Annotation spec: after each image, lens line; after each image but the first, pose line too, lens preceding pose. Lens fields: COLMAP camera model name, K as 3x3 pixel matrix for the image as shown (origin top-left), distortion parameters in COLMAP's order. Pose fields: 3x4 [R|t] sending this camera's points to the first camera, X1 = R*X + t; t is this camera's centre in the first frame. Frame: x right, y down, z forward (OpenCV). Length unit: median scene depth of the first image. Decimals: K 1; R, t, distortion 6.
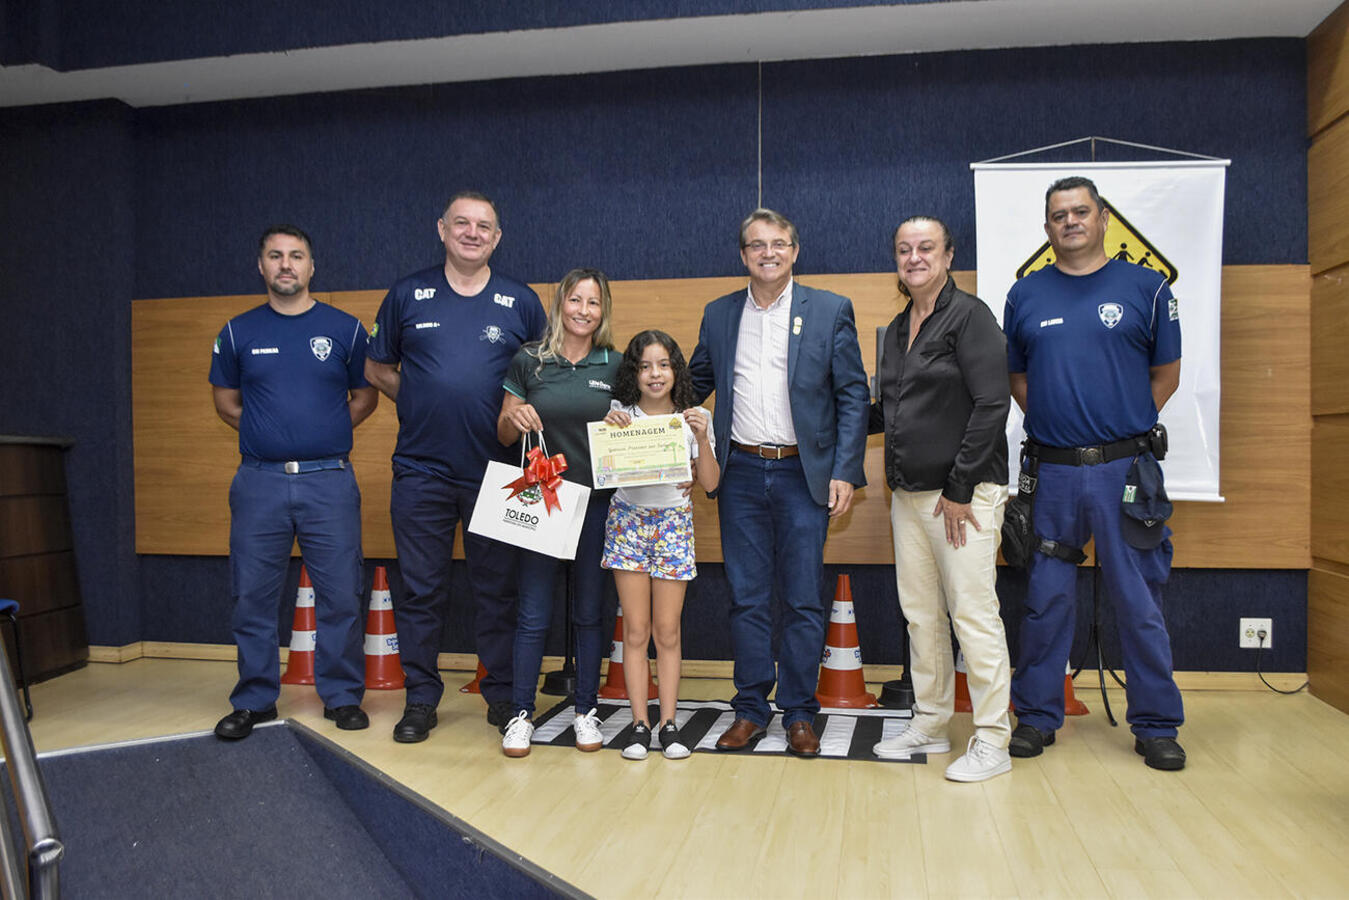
lens RADIAL K [[1256.7, 0, 681.7], [0, 1256.7, 443.1], [0, 0, 1]] dist [-0.052811, 0.000000]
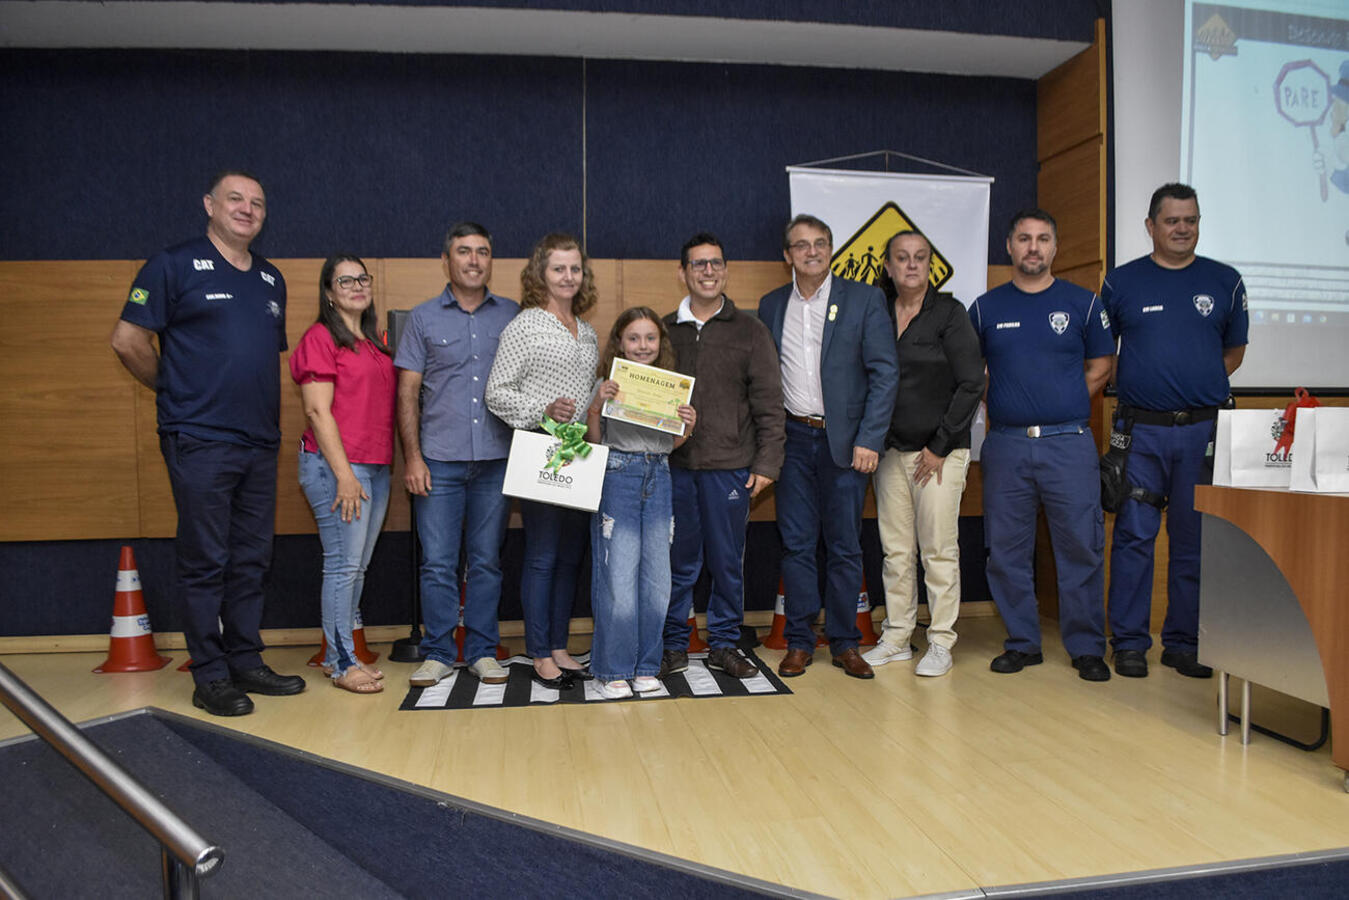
lens RADIAL K [[1180.8, 0, 638.6], [0, 1180.8, 447.1], [0, 0, 1]] dist [-0.059347, 0.003047]
pose [[0.942211, -0.013576, 0.334746, -0.253159], [0.005097, 0.999644, 0.026195, 0.001067], [-0.334982, -0.022975, 0.941944, 0.038703]]
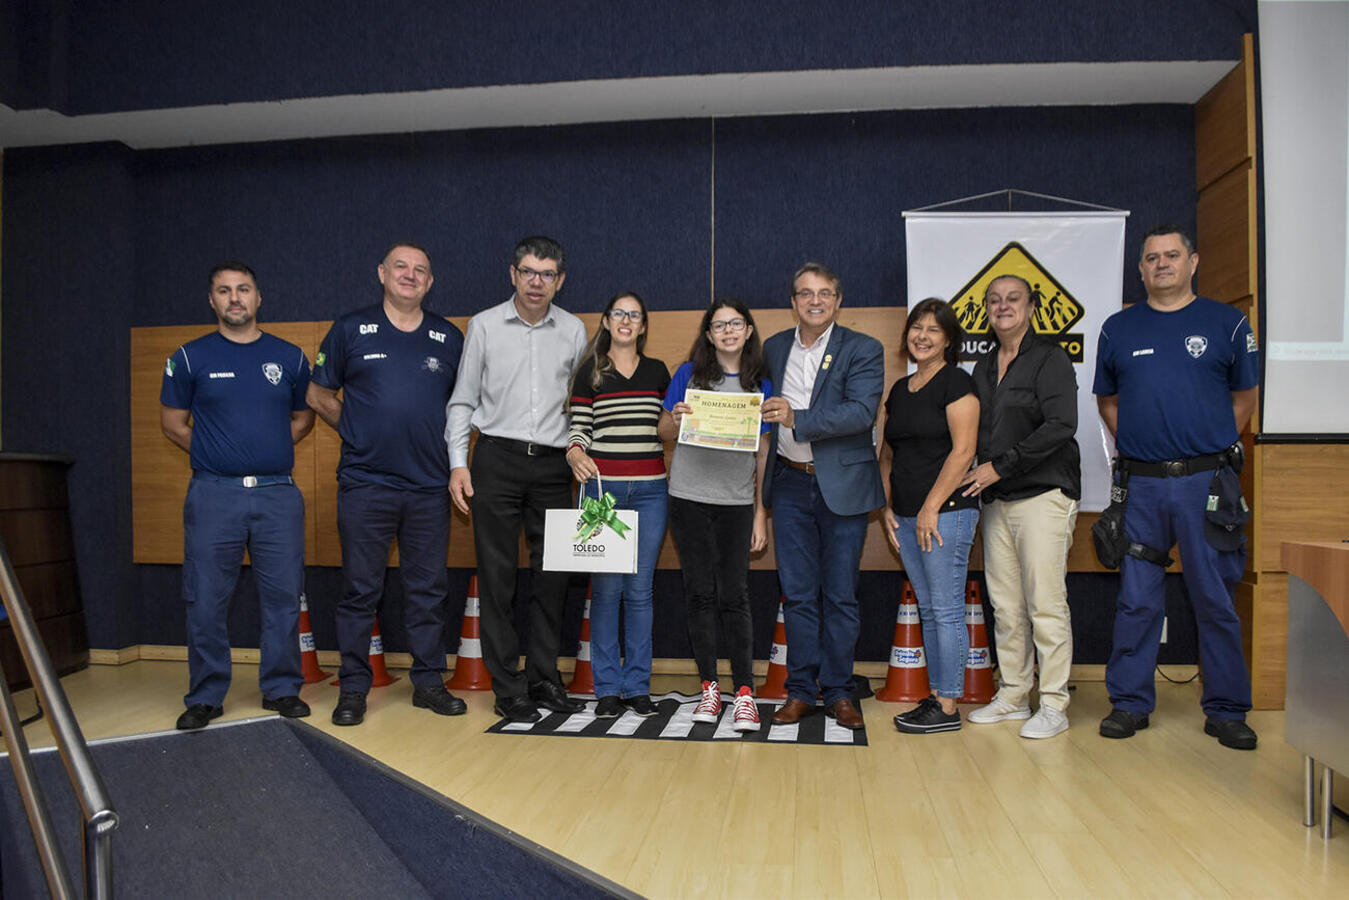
lens RADIAL K [[1180.8, 0, 685.3], [0, 1180.8, 447.1], [0, 0, 1]] dist [-0.059347, 0.003047]
pose [[0.998607, 0.001190, 0.052758, -0.018294], [-0.000725, 0.999961, -0.008824, -0.003113], [-0.052766, 0.008774, 0.998568, -0.040790]]
